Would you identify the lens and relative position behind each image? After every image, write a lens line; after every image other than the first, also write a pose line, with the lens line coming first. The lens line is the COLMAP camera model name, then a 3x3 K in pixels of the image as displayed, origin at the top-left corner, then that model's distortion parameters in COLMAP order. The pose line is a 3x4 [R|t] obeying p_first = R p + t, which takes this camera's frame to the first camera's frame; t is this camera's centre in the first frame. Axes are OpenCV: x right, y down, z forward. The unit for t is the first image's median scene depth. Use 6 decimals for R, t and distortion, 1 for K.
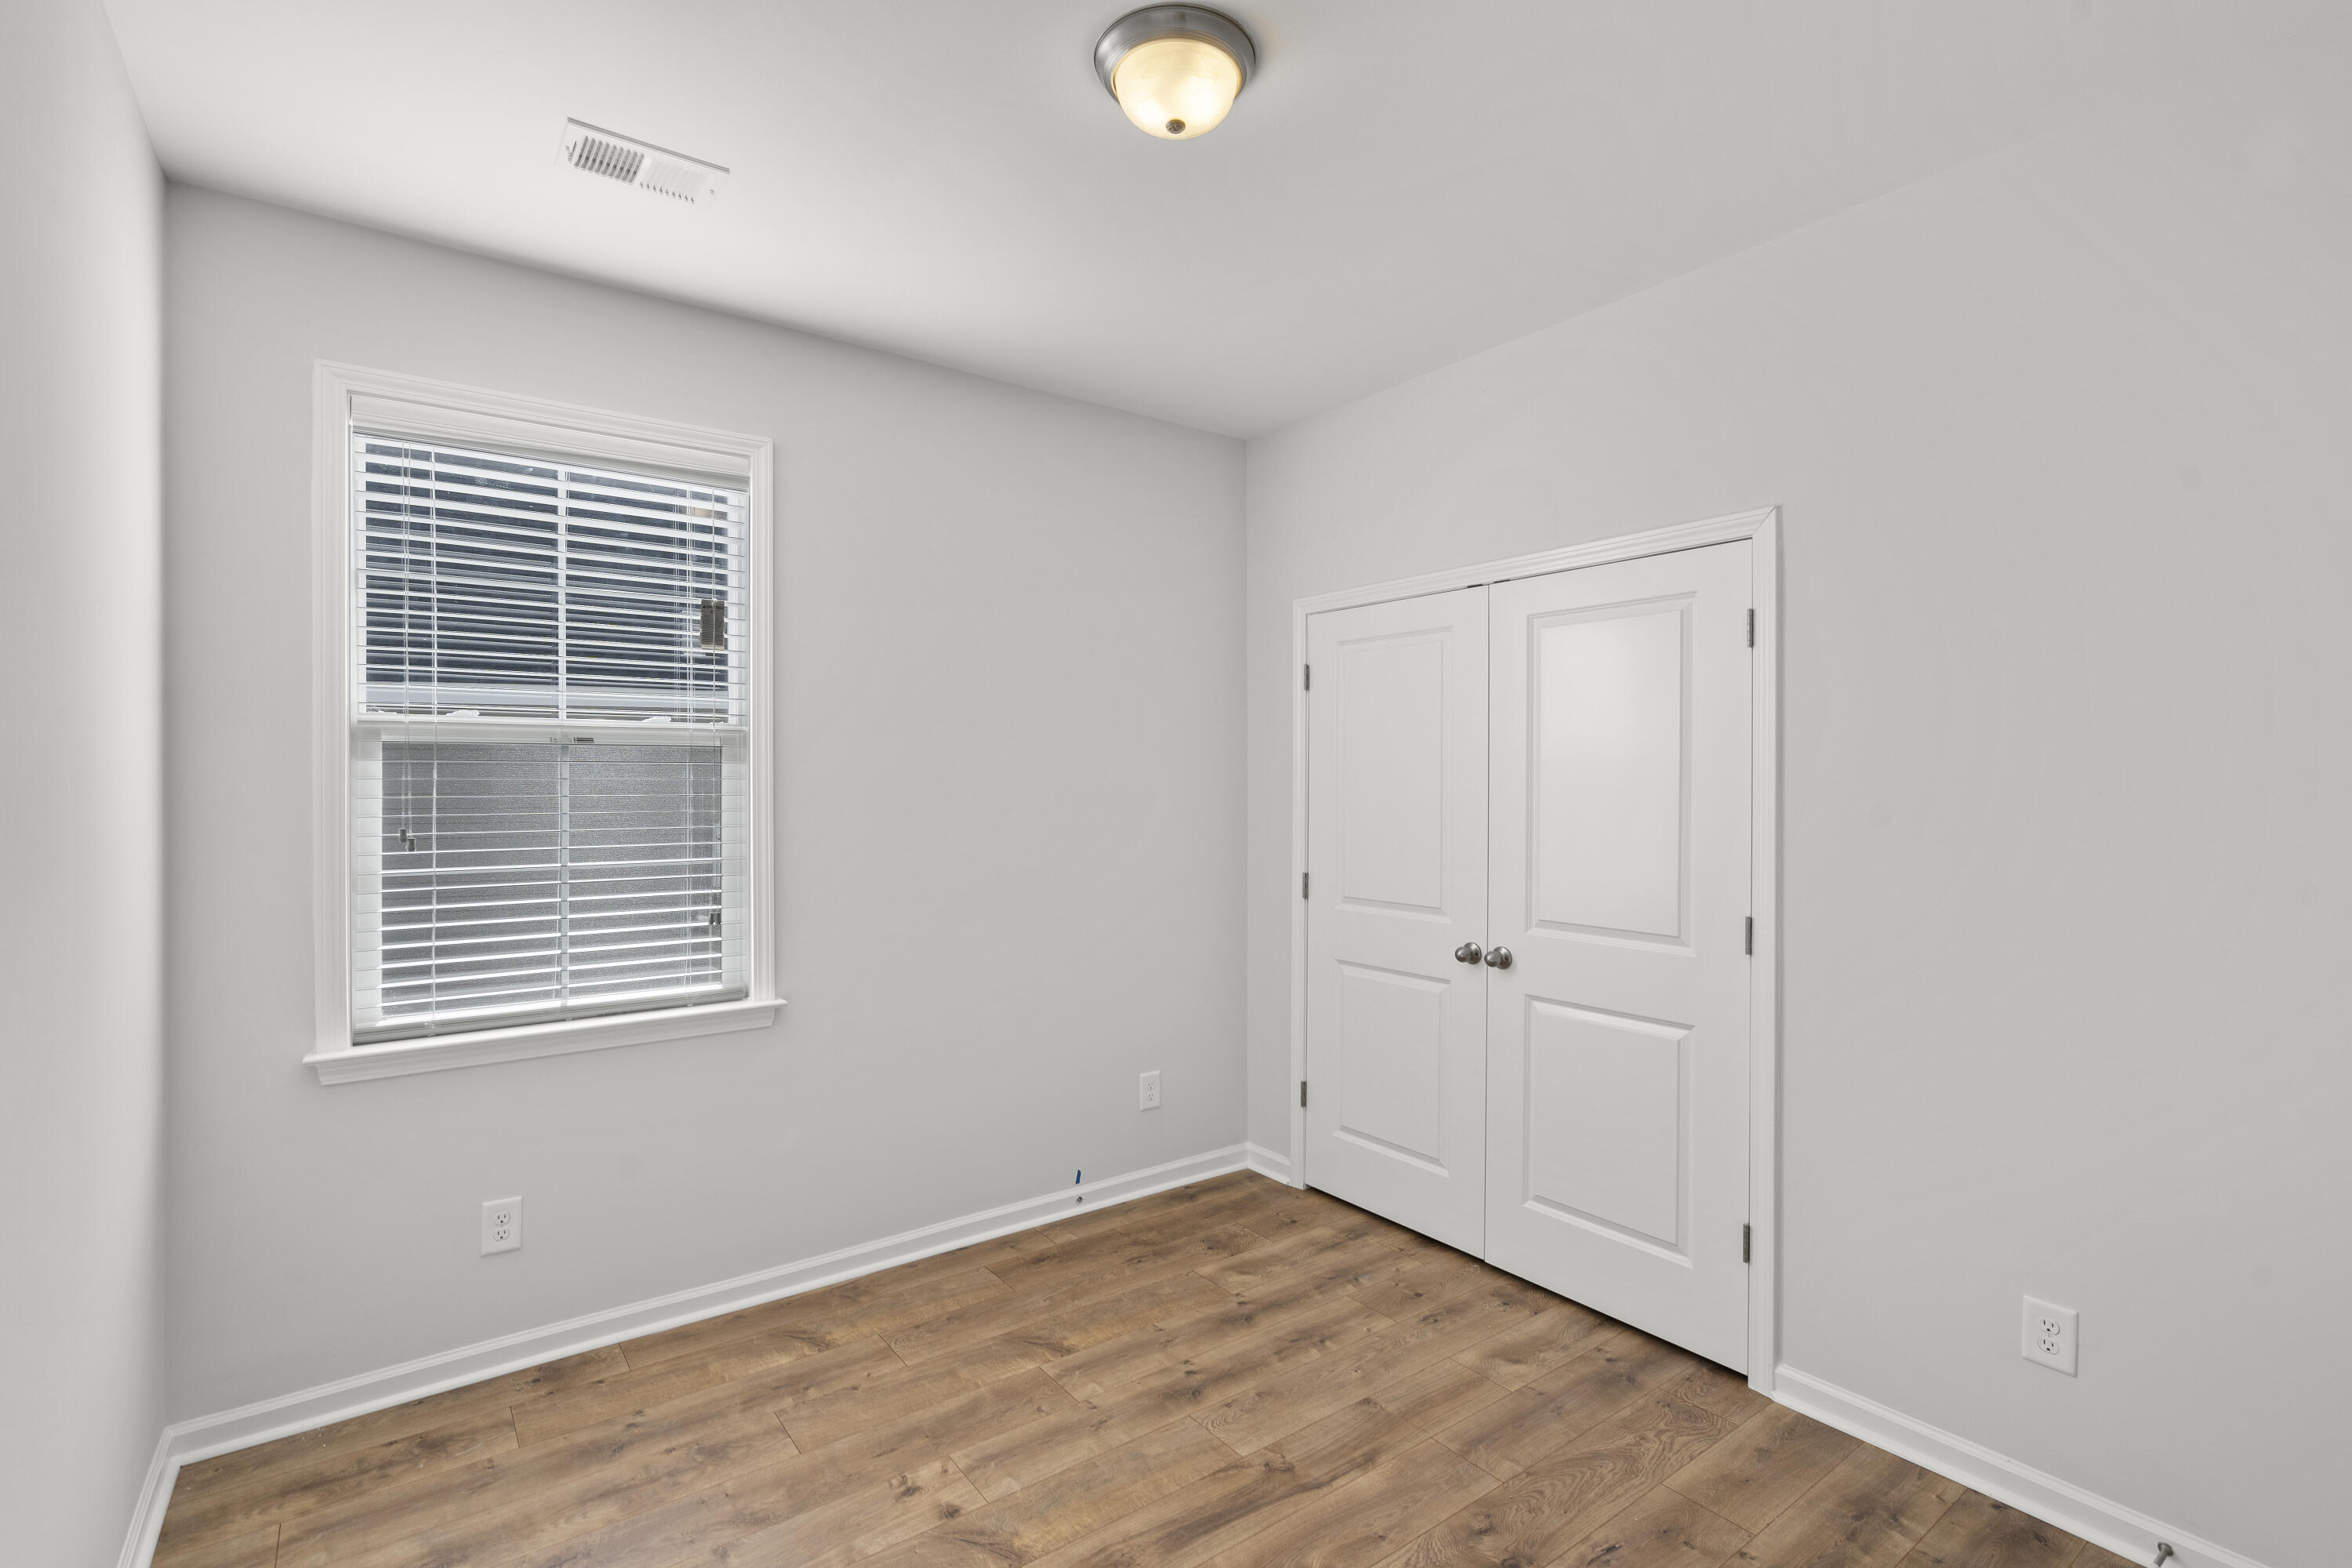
lens RADIAL K [[1078.3, 0, 1170.5], [0, 1078.3, 787.0], [0, 0, 1]] dist [-0.000234, -0.000386]
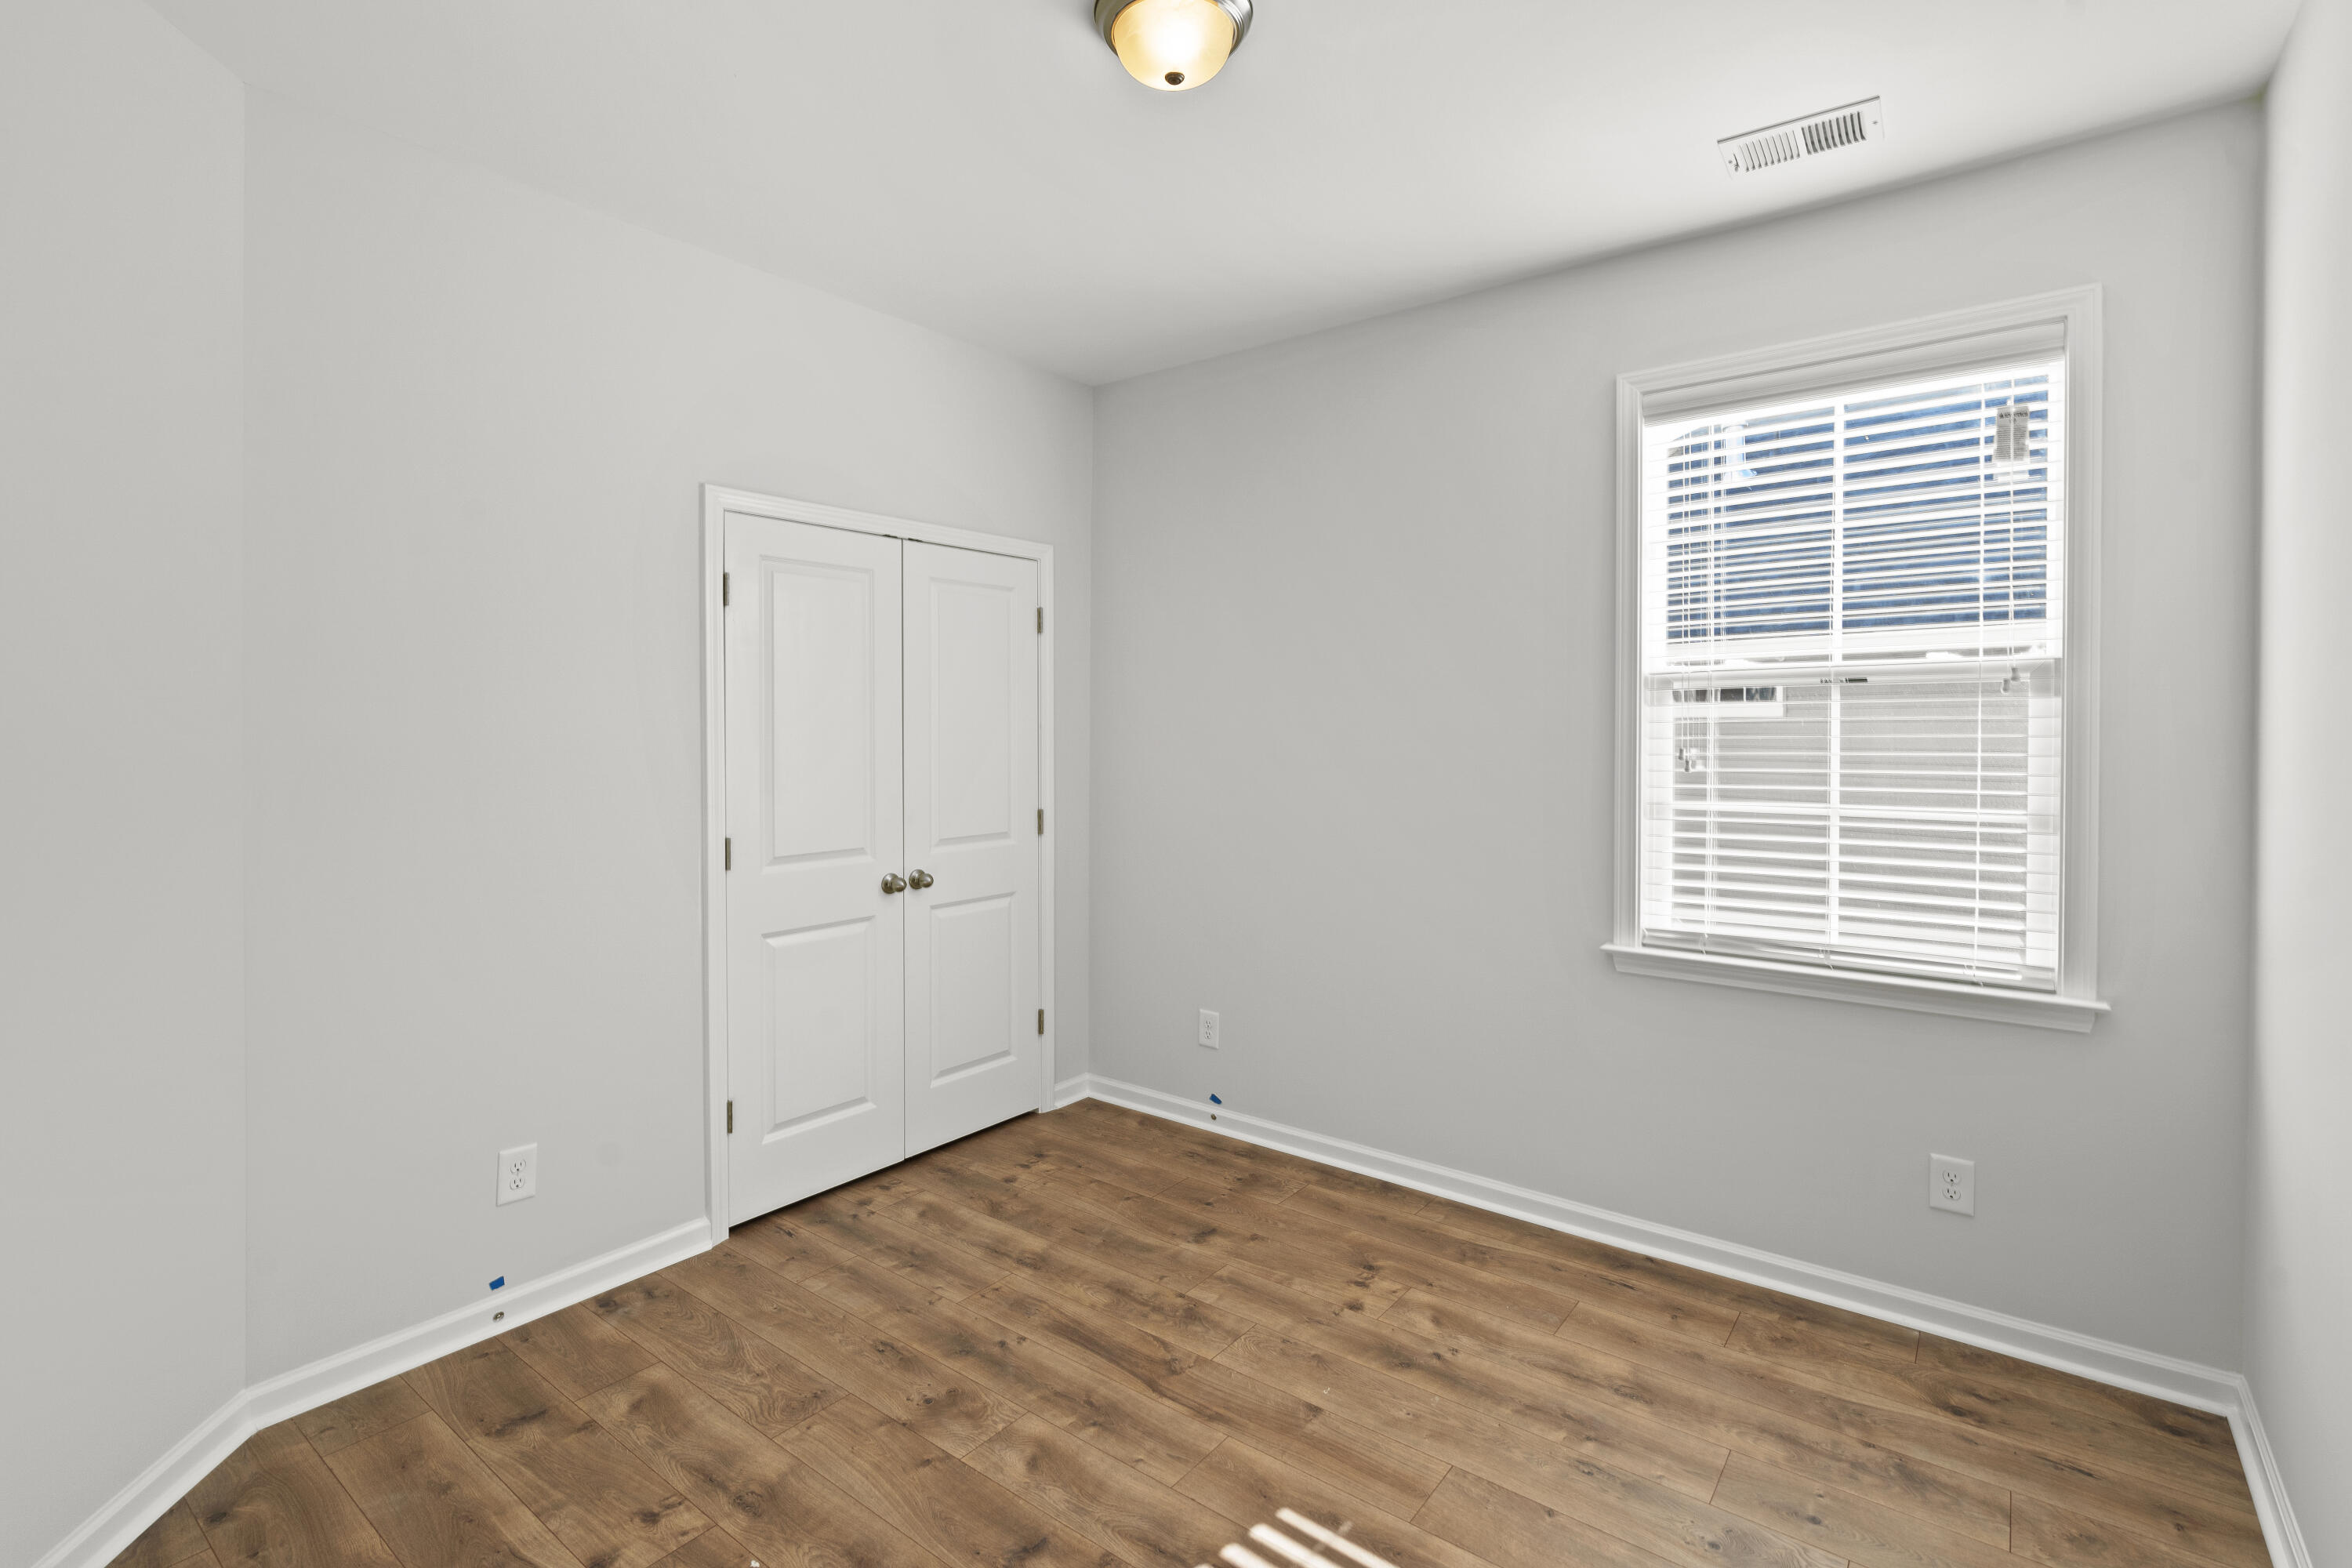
lens RADIAL K [[1078.3, 0, 1174.0], [0, 1078.3, 769.6], [0, 0, 1]] dist [-0.000234, -0.000386]
pose [[0.270049, 0.037634, -0.962111, 0.216392], [0.000201, 0.999234, 0.039142, -0.001321], [0.962846, -0.010764, 0.269835, 0.159420]]
